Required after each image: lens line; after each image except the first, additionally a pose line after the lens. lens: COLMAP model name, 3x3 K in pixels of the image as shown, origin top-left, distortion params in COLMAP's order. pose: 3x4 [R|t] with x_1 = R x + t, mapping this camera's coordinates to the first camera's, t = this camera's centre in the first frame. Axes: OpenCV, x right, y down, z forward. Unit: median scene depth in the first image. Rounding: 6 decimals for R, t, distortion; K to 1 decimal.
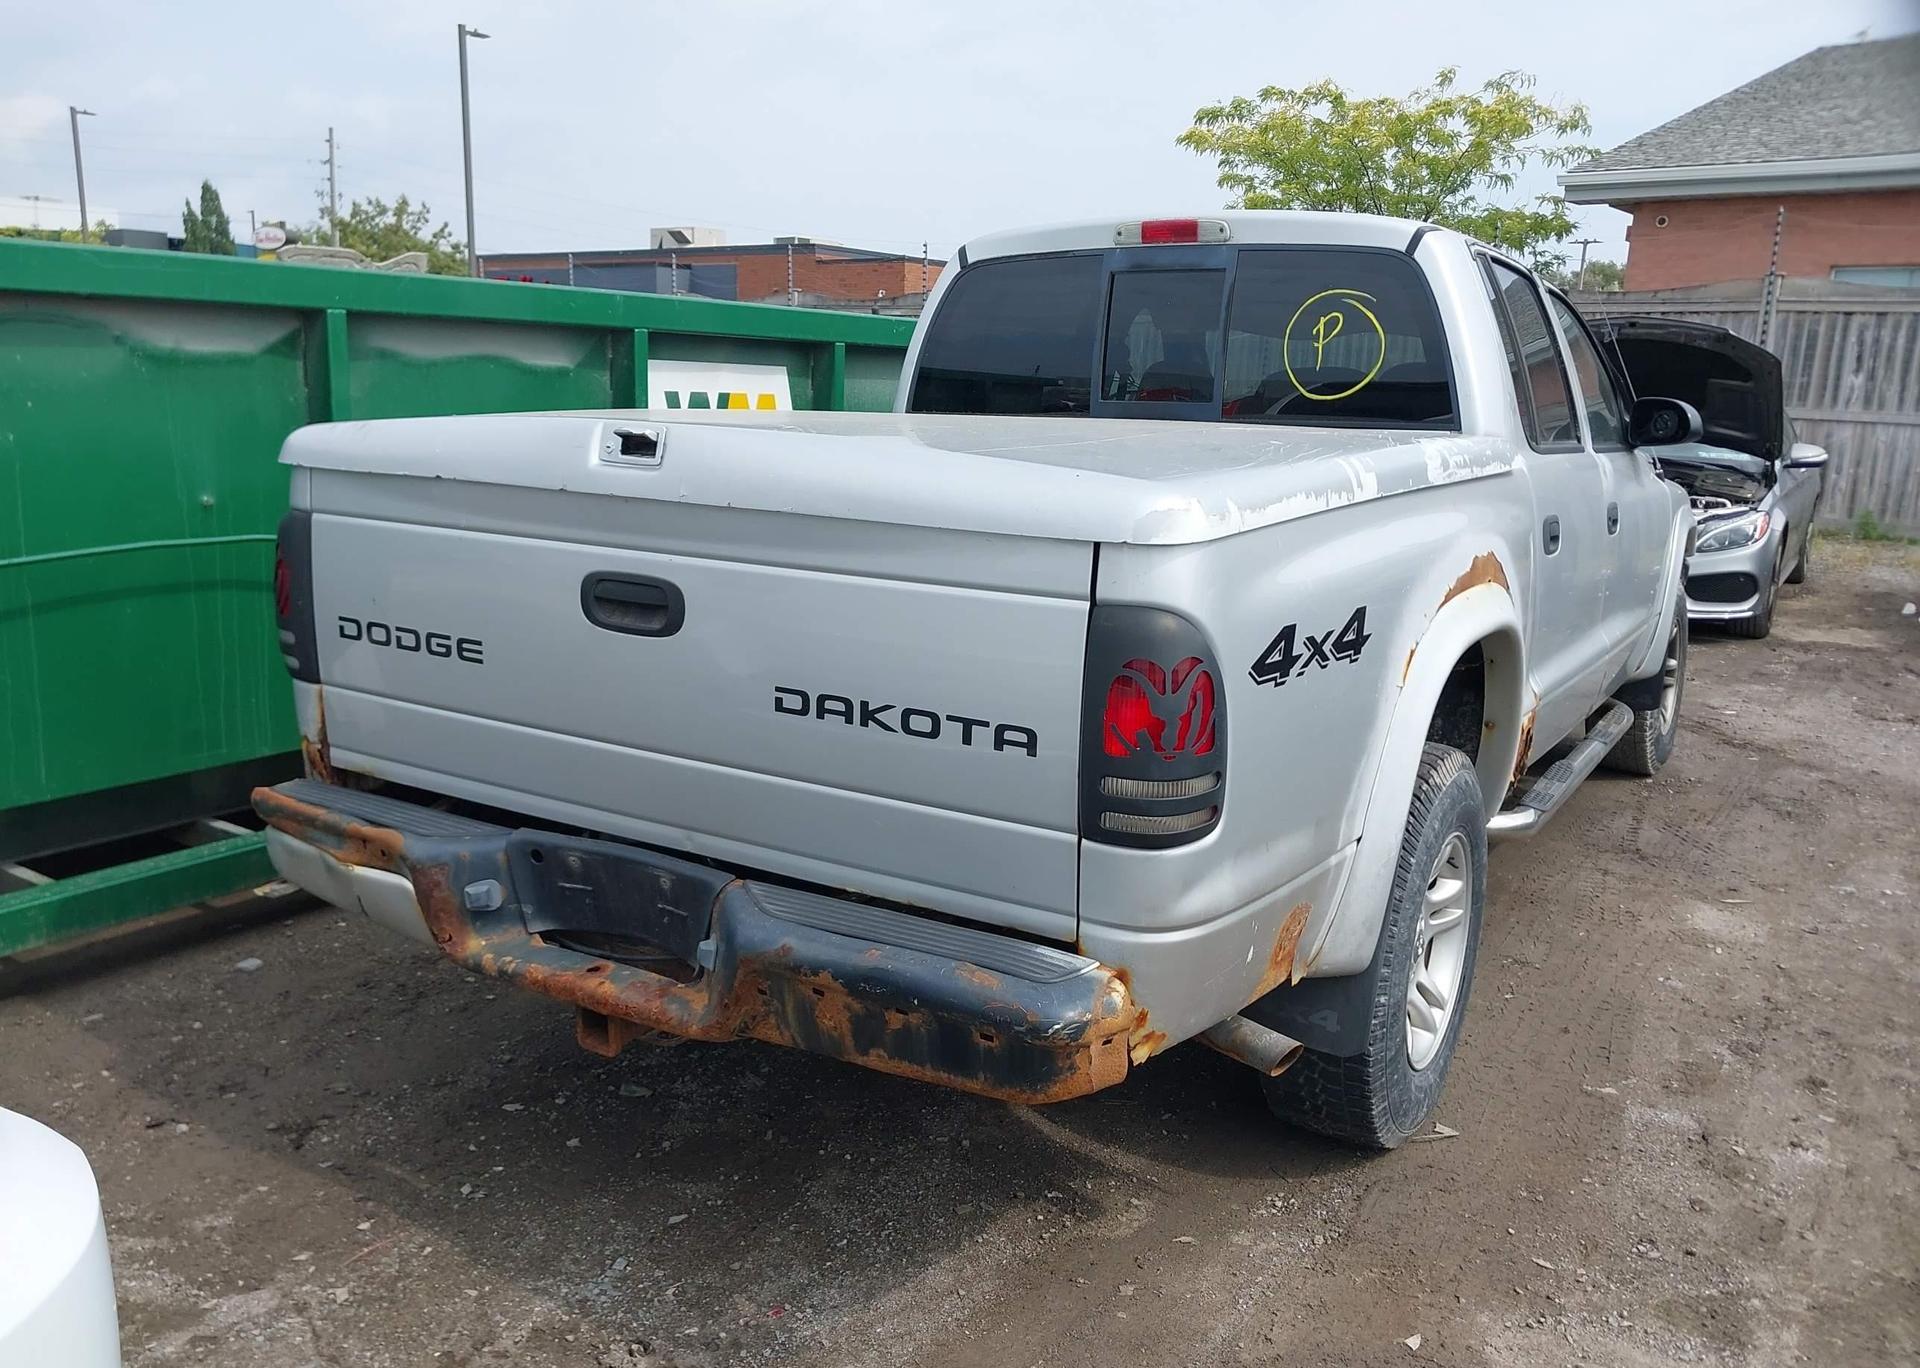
lens RADIAL K [[1495.8, 0, 979.5], [0, 1495.8, 714.8], [0, 0, 1]] dist [0.041907, -0.045478]
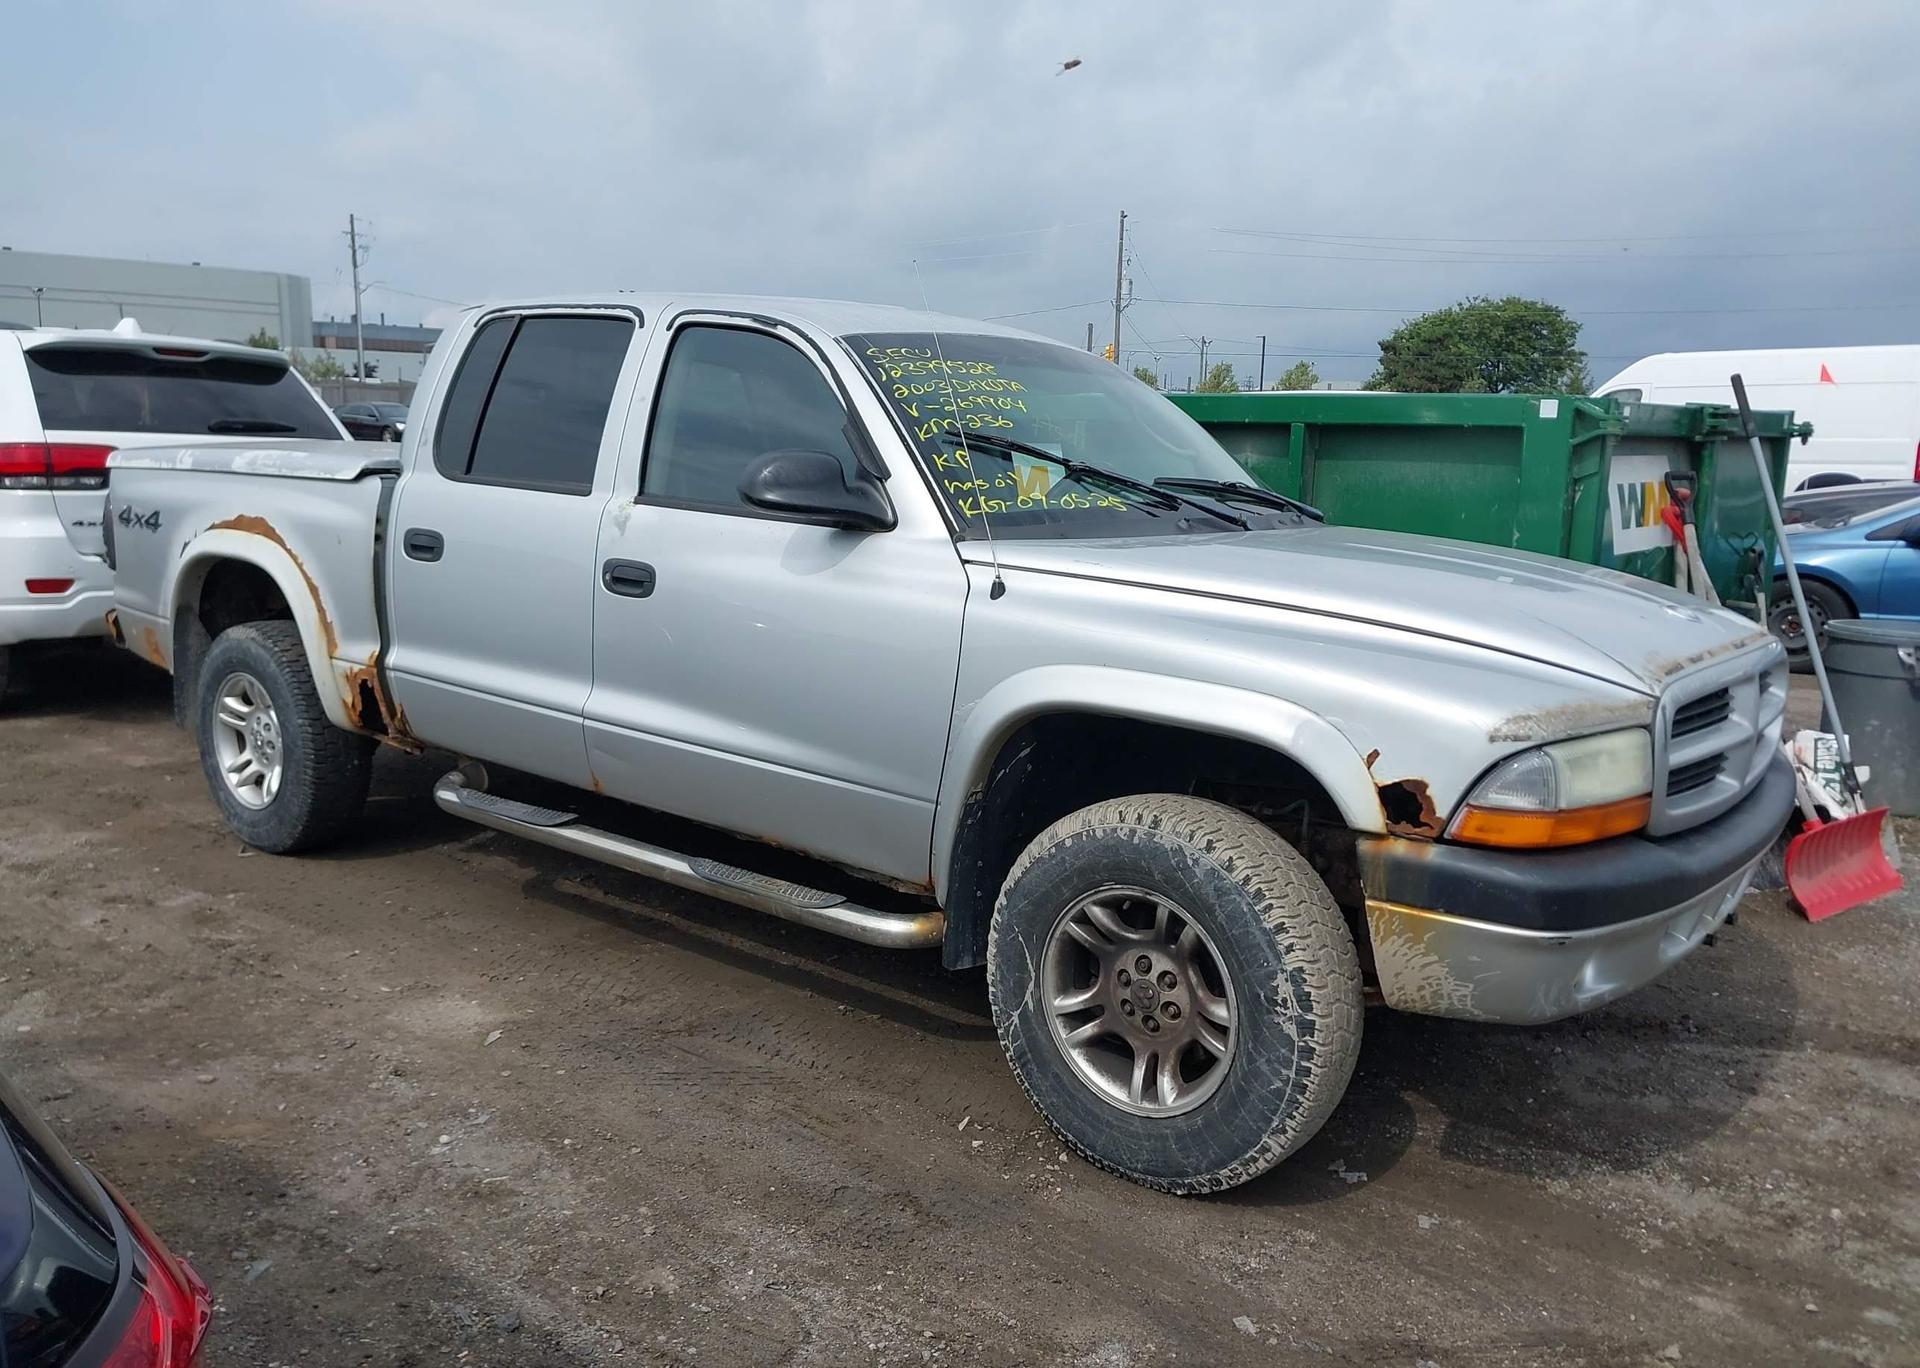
lens RADIAL K [[1495.8, 0, 987.9], [0, 1495.8, 728.8], [0, 0, 1]] dist [0.041907, -0.045478]
pose [[-0.113537, 0.157348, -0.980995, 1.676989], [-0.253486, 0.950115, 0.181733, -0.342239], [0.960653, 0.269301, -0.067987, 1.697530]]
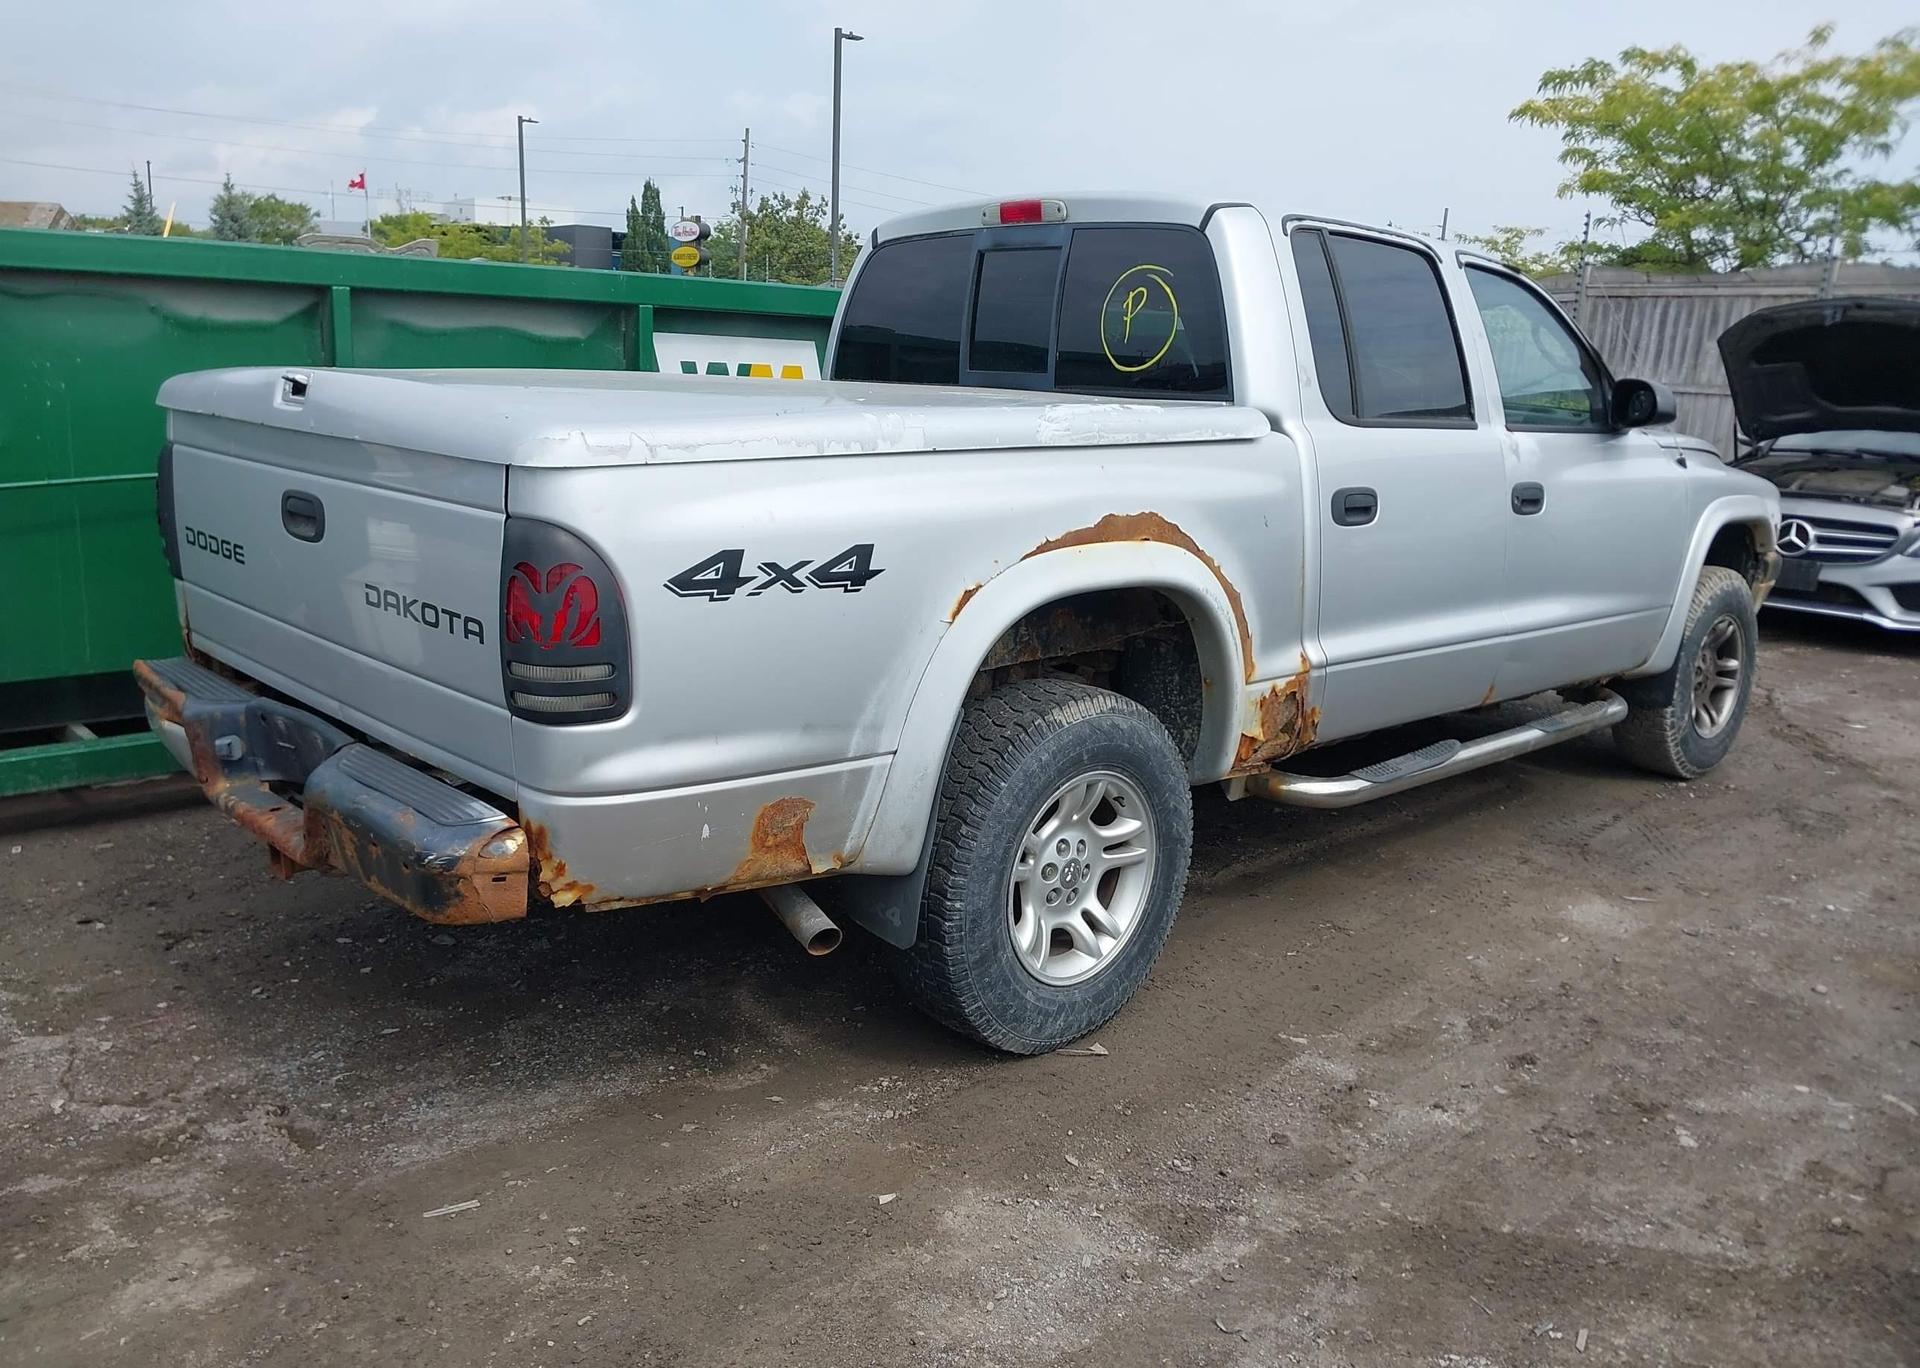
lens RADIAL K [[1495.8, 0, 980.3], [0, 1495.8, 714.1], [0, 0, 1]] dist [0.041907, -0.045478]
pose [[0.968201, 0.066274, -0.241234, 0.423928], [-0.064400, 0.997801, 0.015653, 0.023043], [0.241741, 0.000381, 0.970341, -0.051891]]
